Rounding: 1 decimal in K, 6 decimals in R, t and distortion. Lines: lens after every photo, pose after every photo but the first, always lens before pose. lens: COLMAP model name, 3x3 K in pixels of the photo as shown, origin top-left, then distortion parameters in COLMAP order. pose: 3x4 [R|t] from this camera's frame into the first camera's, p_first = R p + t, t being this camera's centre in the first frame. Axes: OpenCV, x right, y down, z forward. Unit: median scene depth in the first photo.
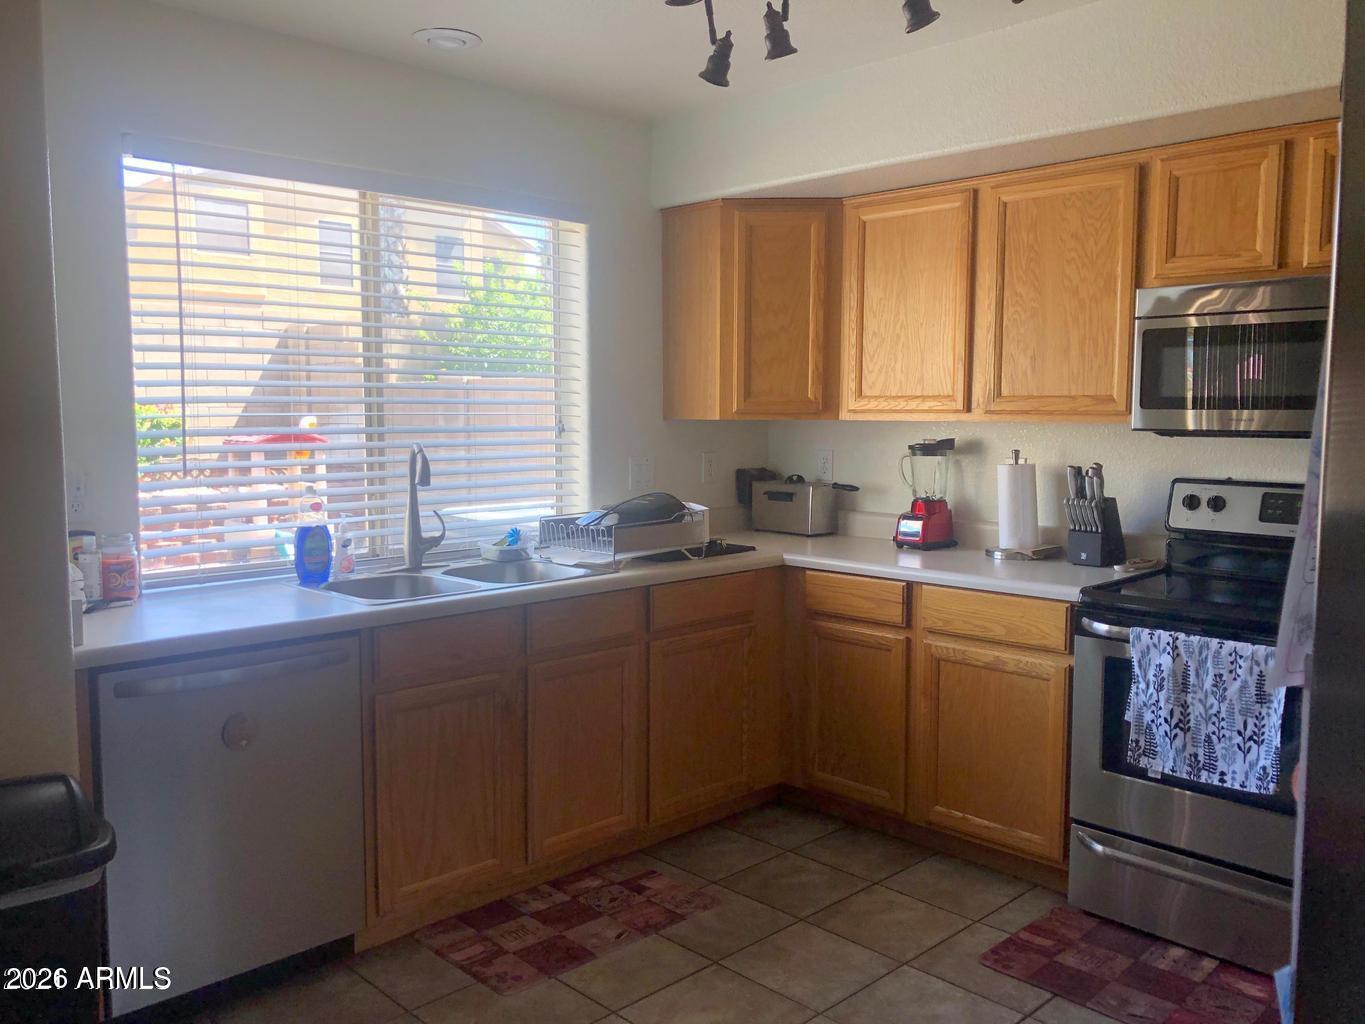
lens RADIAL K [[1118.7, 0, 694.0], [0, 1118.7, 516.1], [0, 0, 1]] dist [-0.003167, -0.025746]
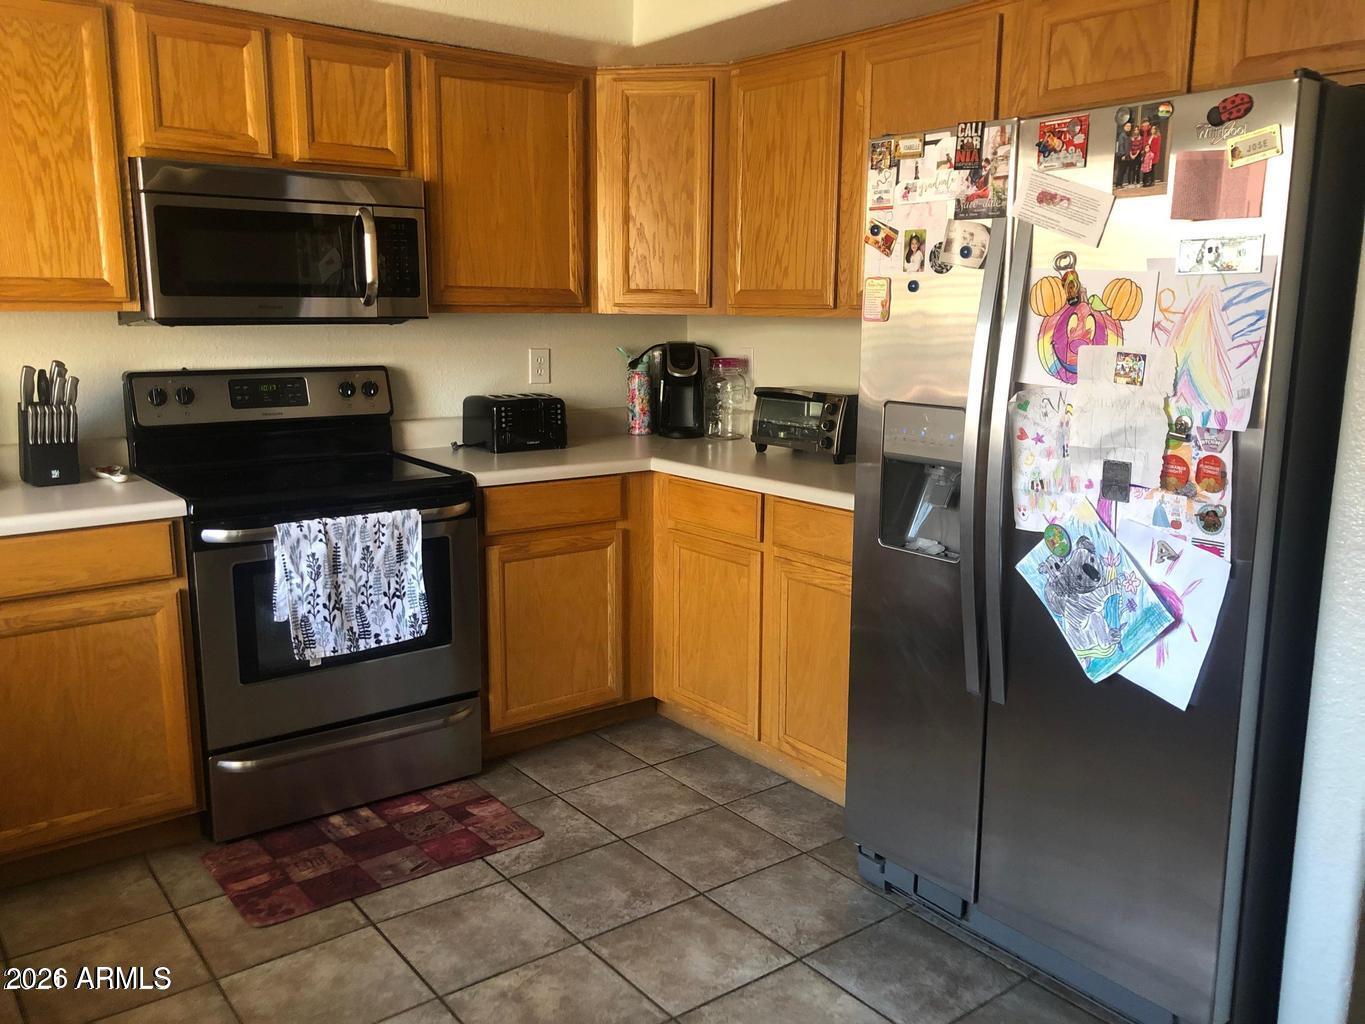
lens RADIAL K [[1118.7, 0, 695.6], [0, 1118.7, 510.1], [0, 0, 1]] dist [-0.003167, -0.025746]
pose [[0.081847, -0.184143, 0.979486, -0.533431], [0.082692, 0.980649, 0.177452, -0.055963], [-0.993208, 0.066472, 0.095490, 0.559415]]
